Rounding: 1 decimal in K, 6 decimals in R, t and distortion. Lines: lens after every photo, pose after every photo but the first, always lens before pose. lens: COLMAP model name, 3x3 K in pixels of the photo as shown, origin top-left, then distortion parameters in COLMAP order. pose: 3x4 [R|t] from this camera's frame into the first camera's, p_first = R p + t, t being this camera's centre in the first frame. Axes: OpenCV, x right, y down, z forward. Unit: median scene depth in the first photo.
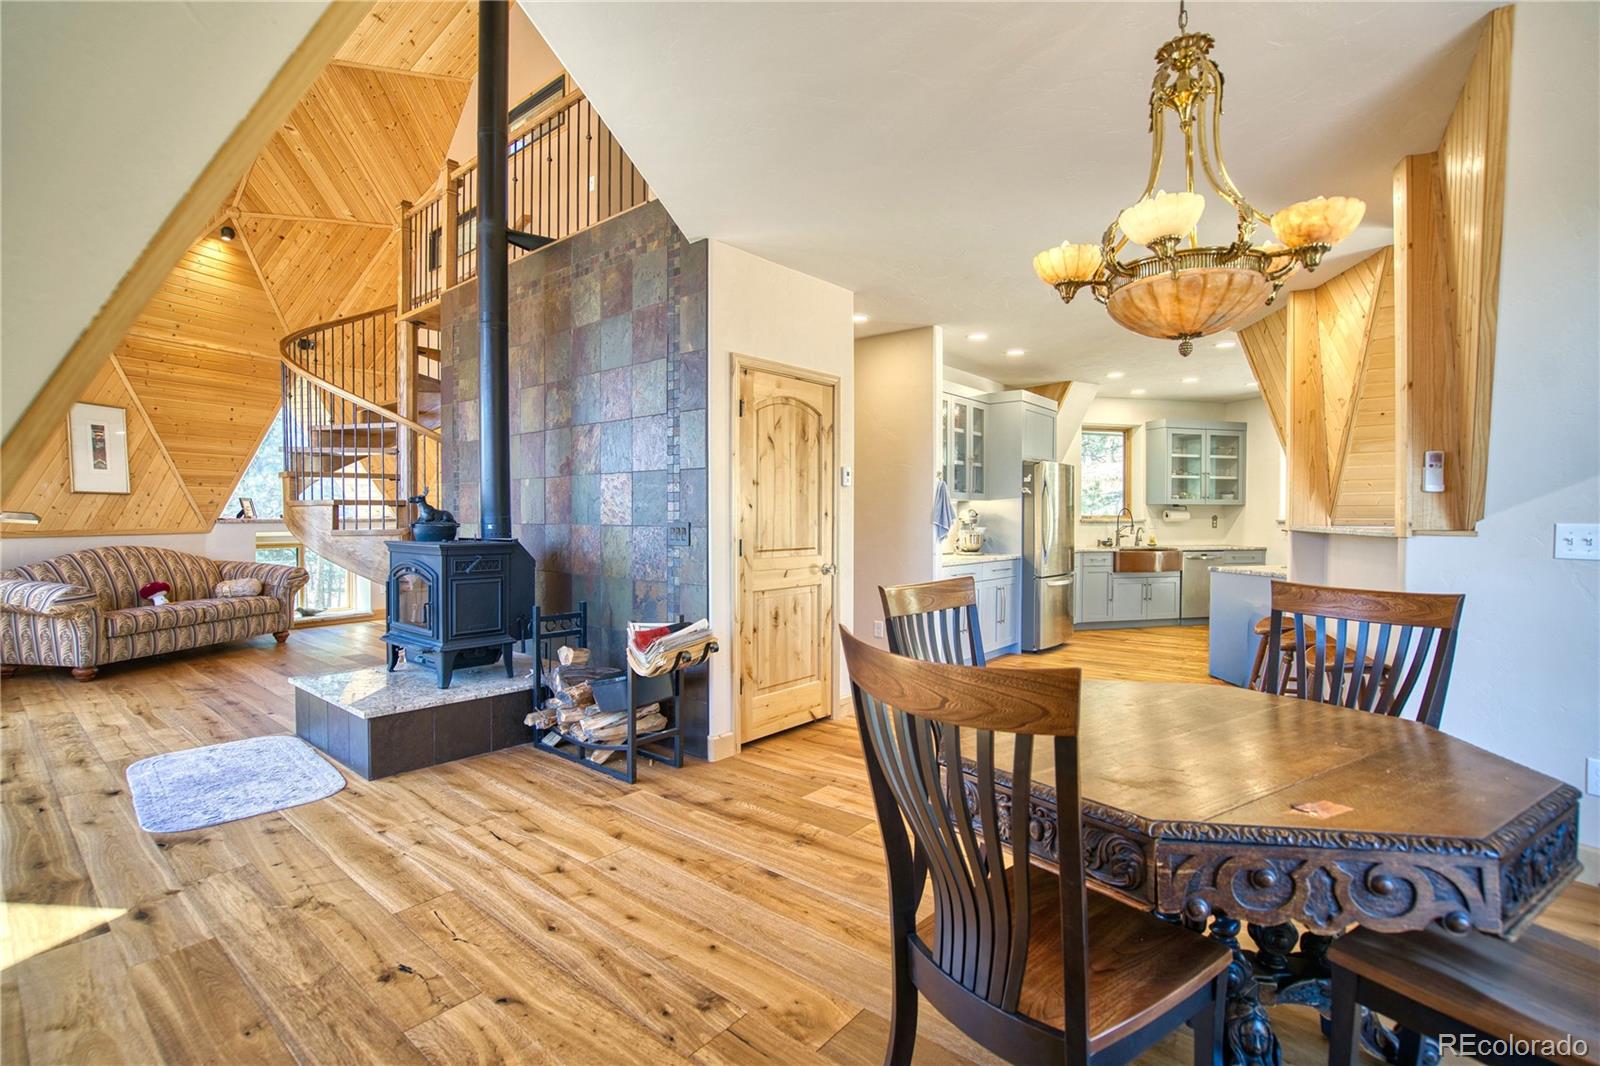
lens RADIAL K [[742.3, 0, 794.0], [0, 742.3, 525.3], [0, 0, 1]] dist [-0.067759, 0.030662]
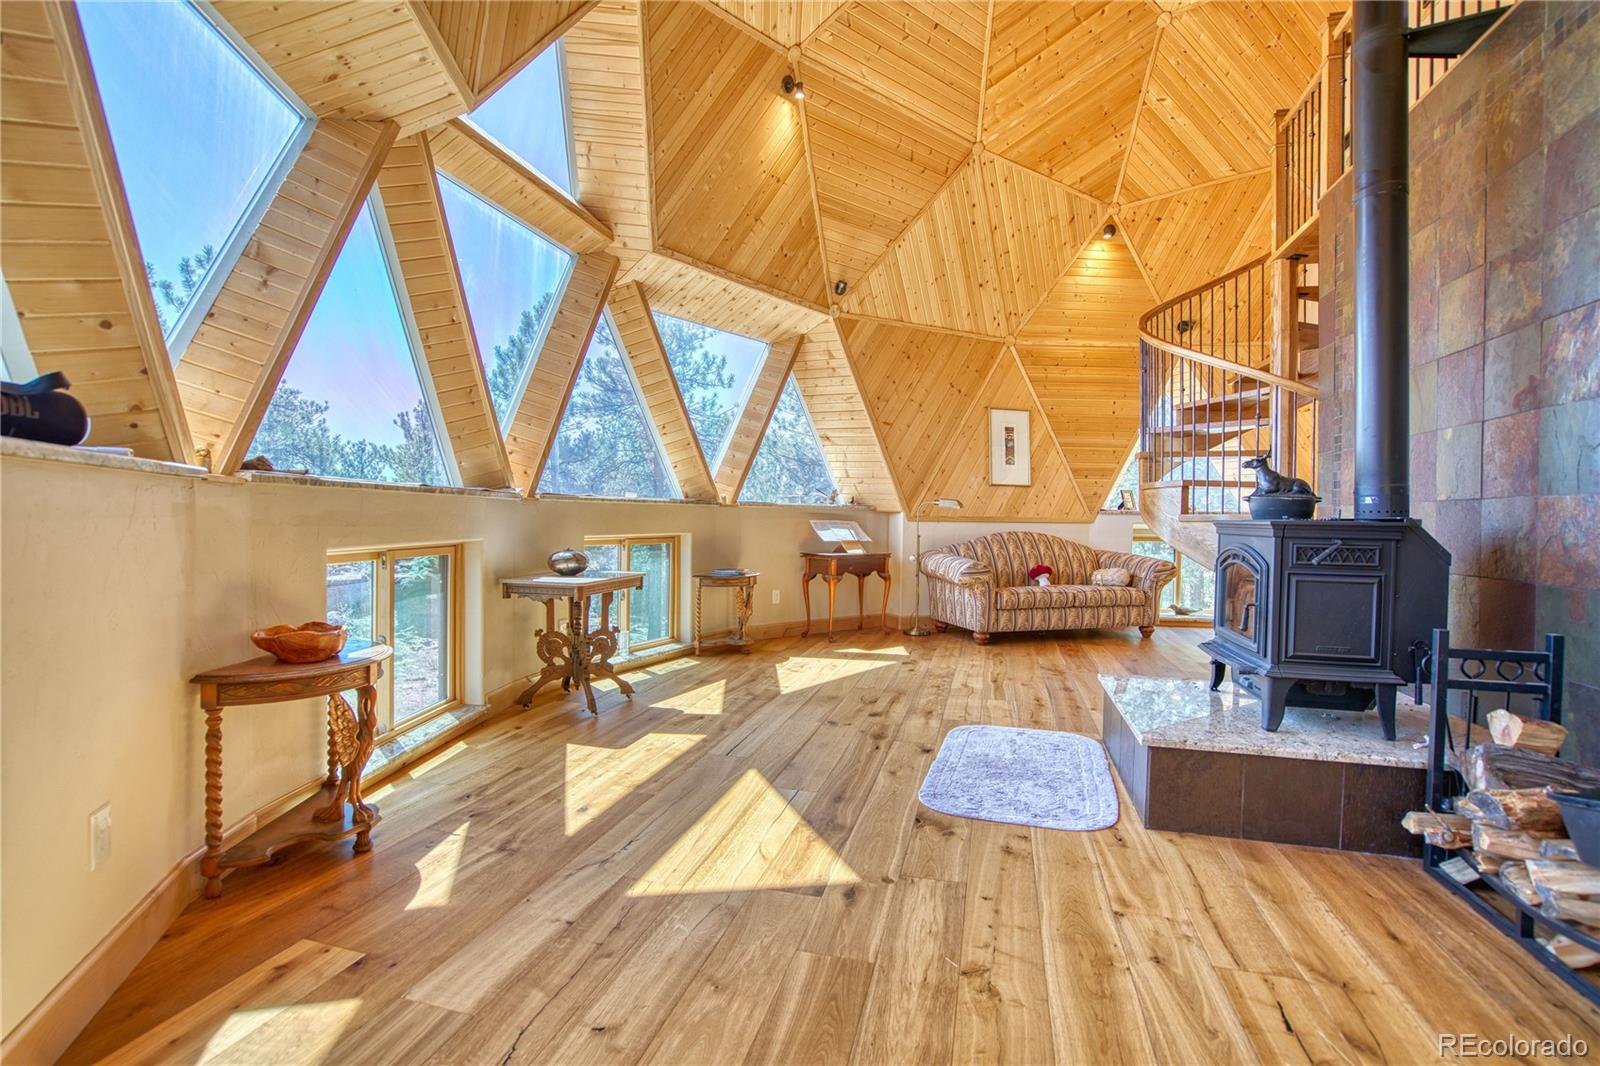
lens RADIAL K [[737.0, 0, 794.3], [0, 737.0, 528.9], [0, 0, 1]] dist [-0.054969, 0.019201]
pose [[0.416798, 0.017574, -0.908829, -0.045319], [-0.024516, 0.999667, 0.008087, 0.032751], [0.908668, 0.018910, 0.417090, 0.256461]]
